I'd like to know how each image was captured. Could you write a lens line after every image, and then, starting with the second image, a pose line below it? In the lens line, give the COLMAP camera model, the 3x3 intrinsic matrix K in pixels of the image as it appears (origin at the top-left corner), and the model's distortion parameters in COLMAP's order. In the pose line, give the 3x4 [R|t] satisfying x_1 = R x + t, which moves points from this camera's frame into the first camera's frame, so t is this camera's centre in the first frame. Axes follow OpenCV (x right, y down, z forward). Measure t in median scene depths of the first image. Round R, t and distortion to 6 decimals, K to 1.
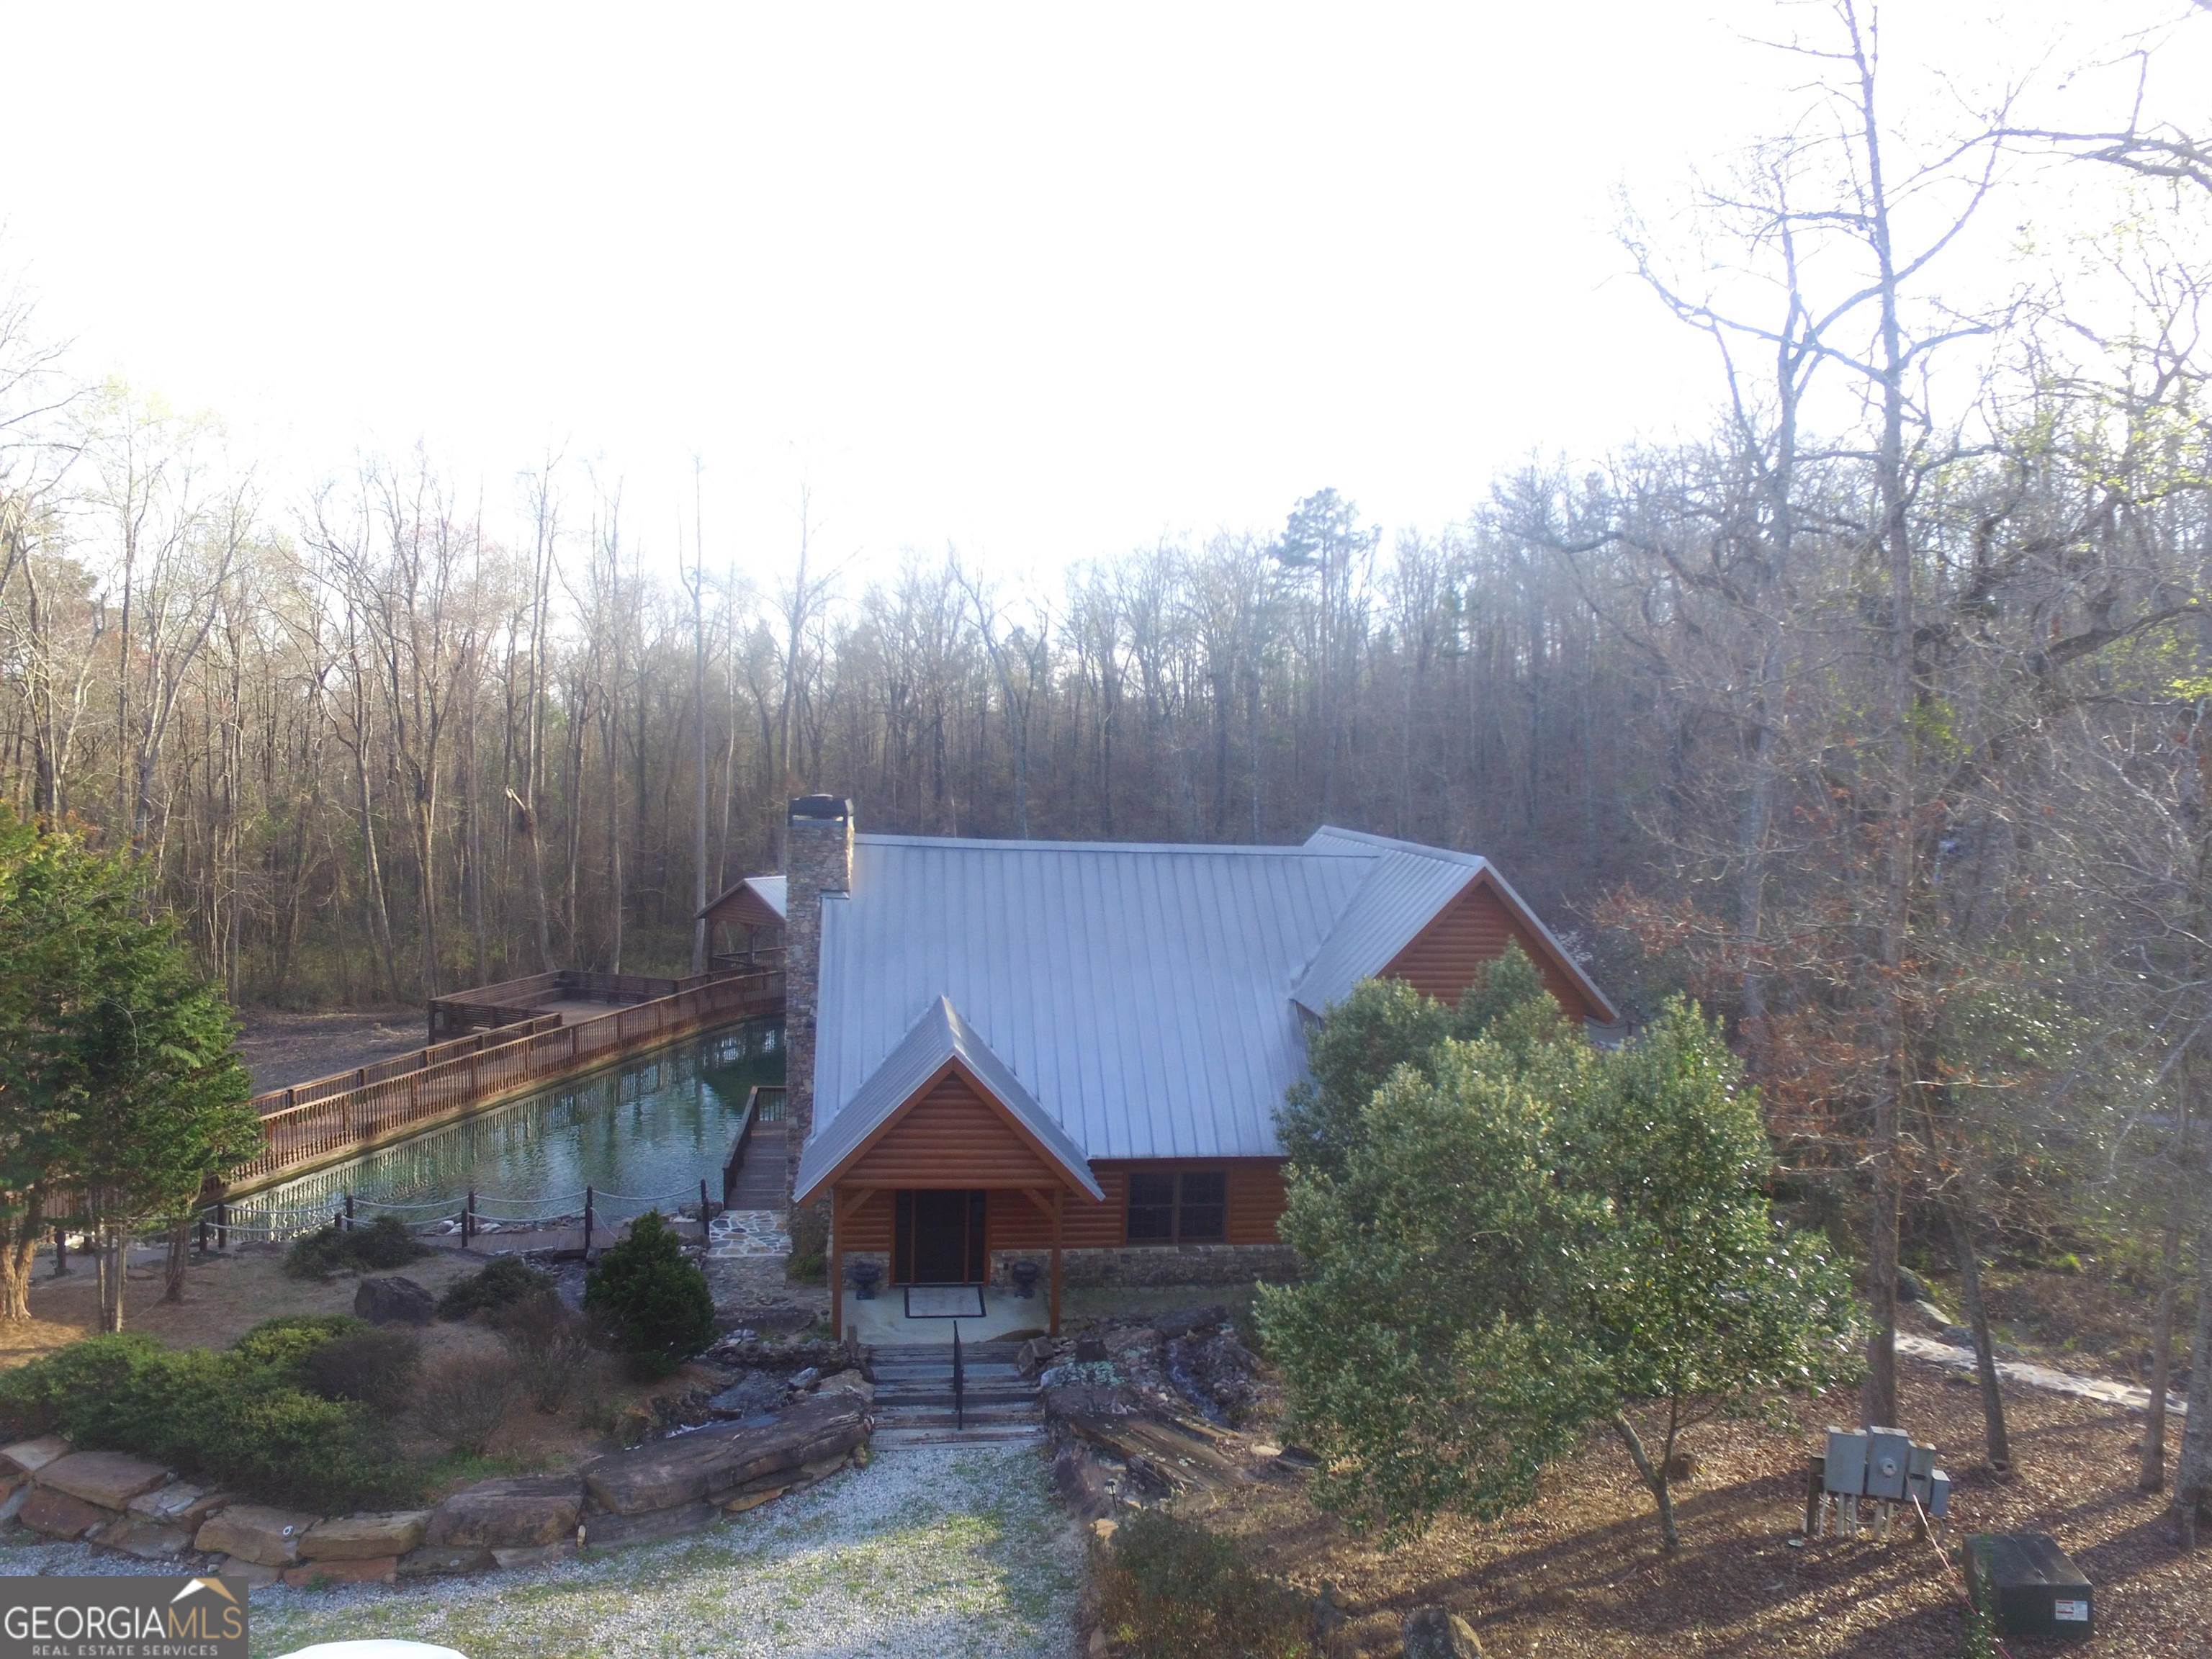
lens RADIAL K [[1497.8, 0, 1116.4], [0, 1497.8, 839.9], [0, 0, 1]] dist [-0.130387, 0.097064]
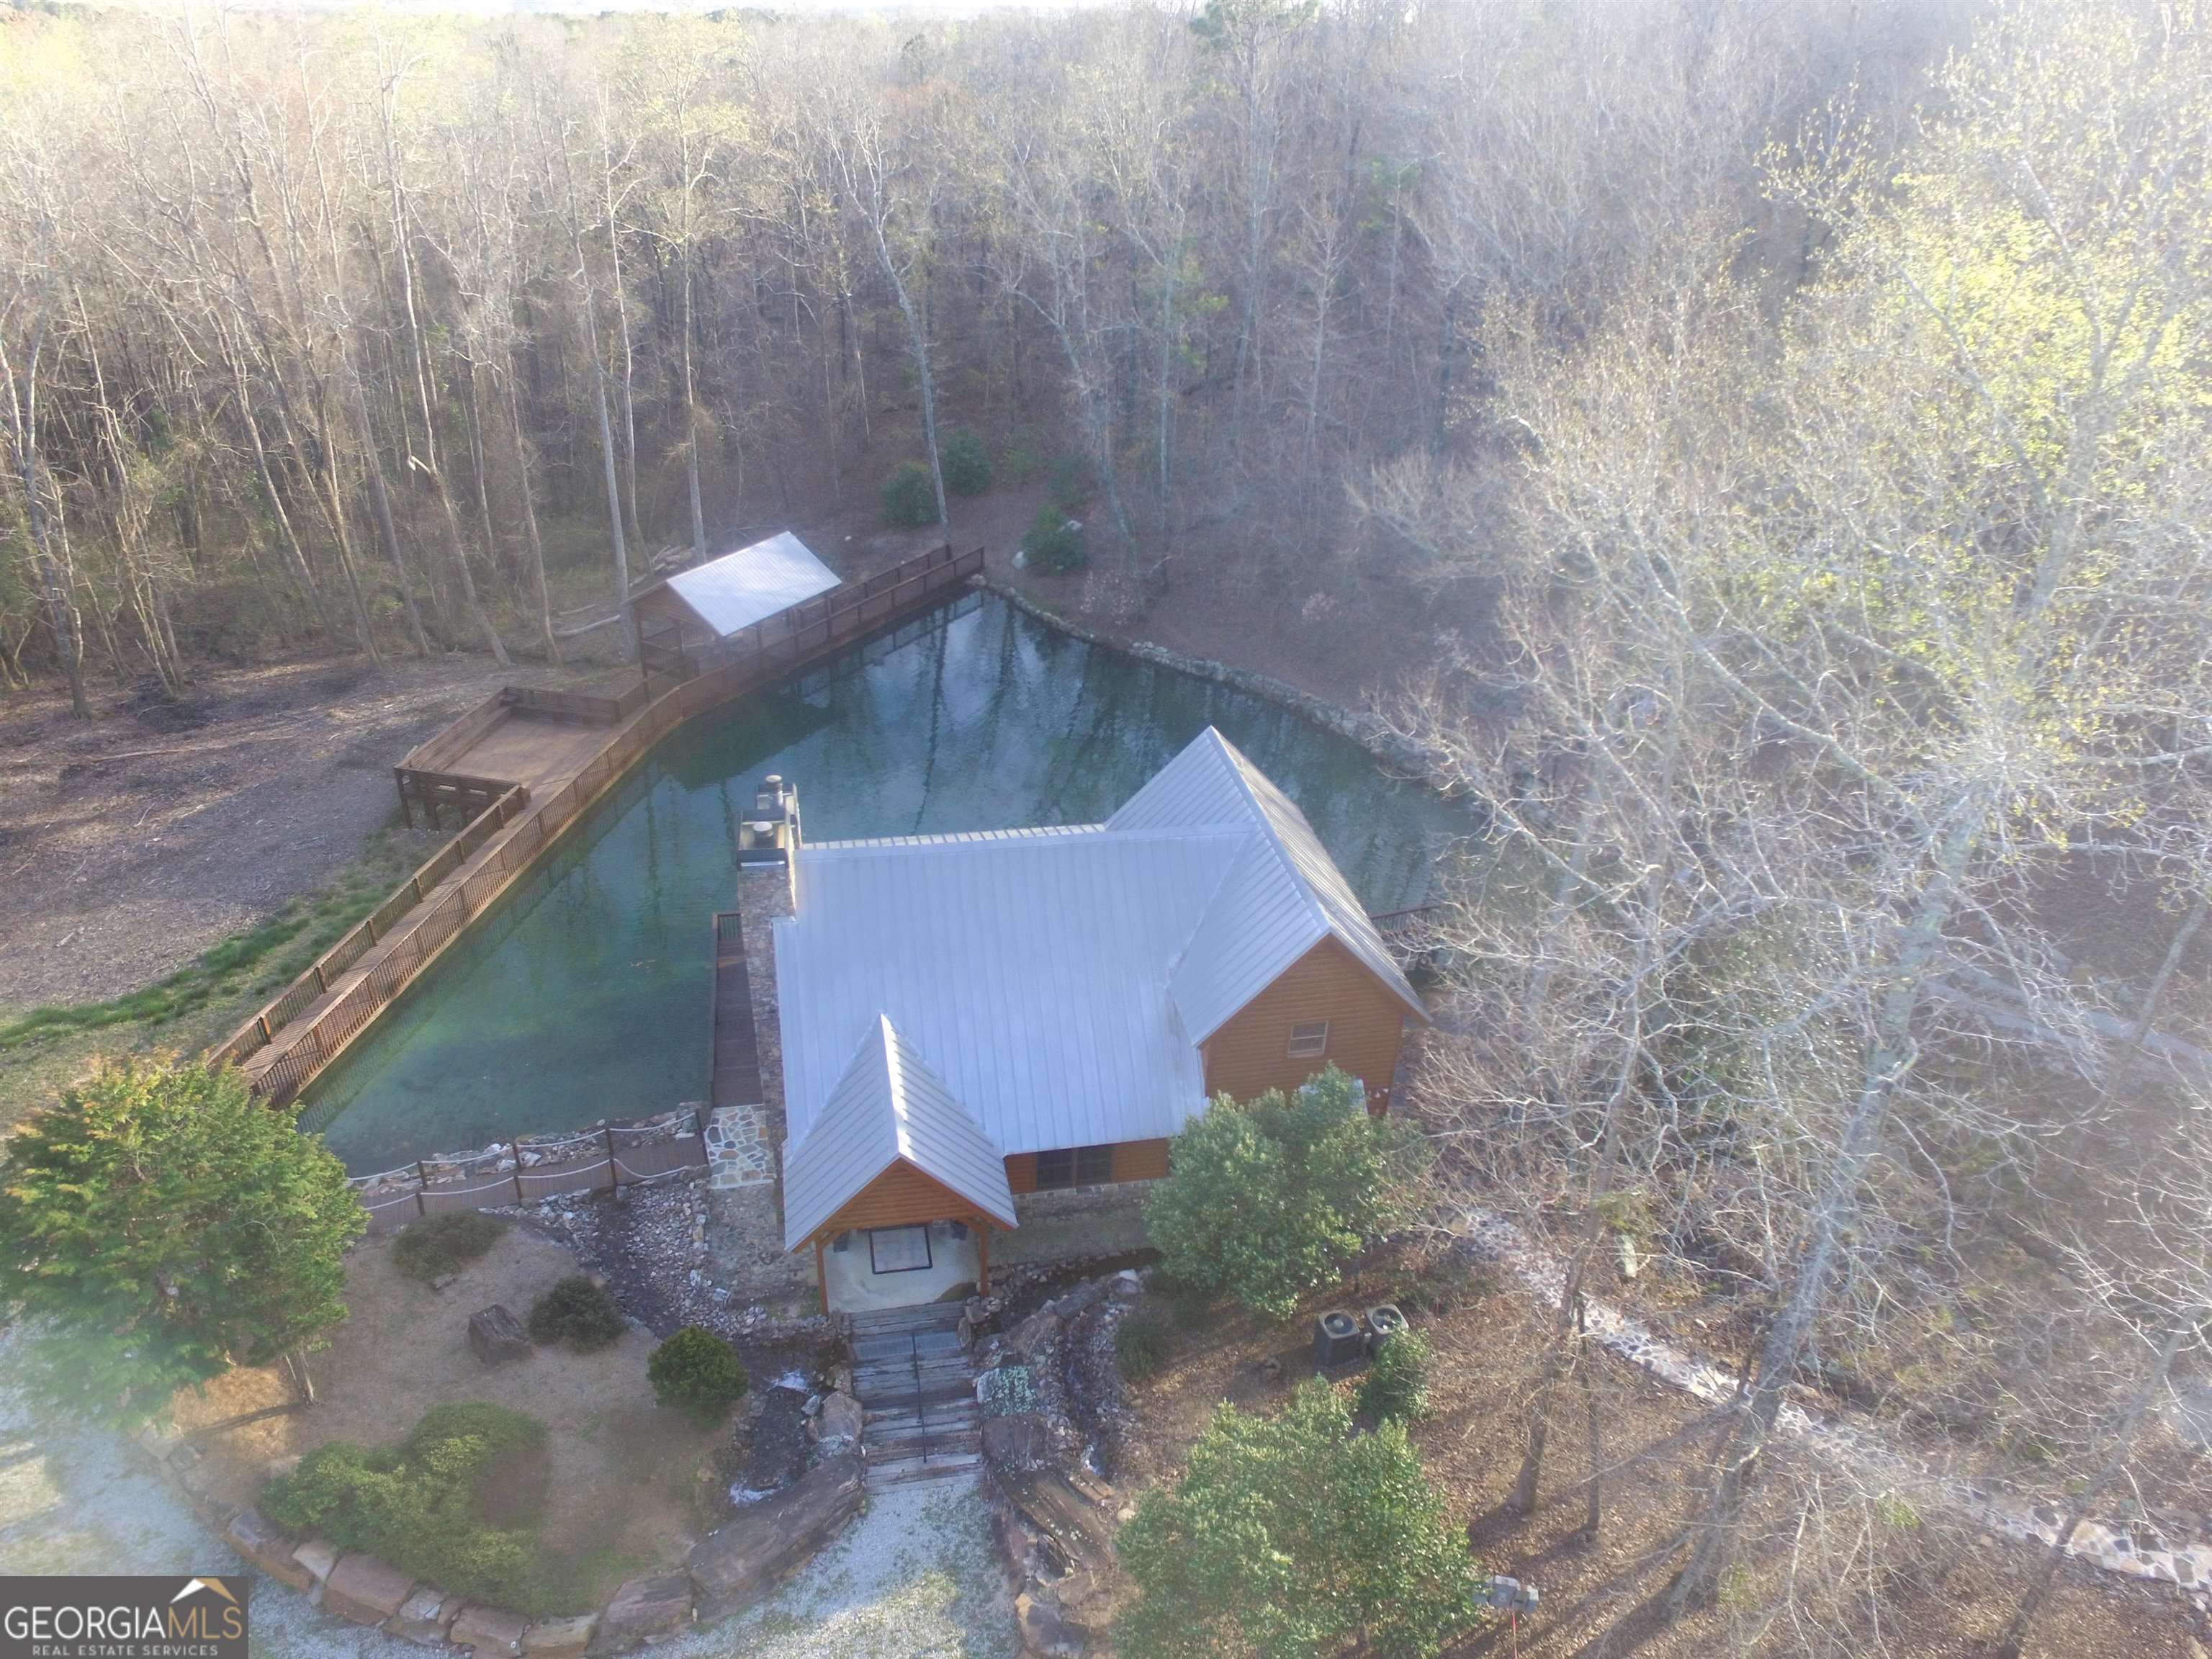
lens RADIAL K [[1497.8, 0, 1116.4], [0, 1497.8, 839.9], [0, 0, 1]] dist [-0.130387, 0.097064]
pose [[0.998455, -0.013609, 0.053882, 0.016078], [-0.012875, 0.886527, 0.462497, -0.881833], [-0.054062, -0.462476, 0.884982, -0.031941]]
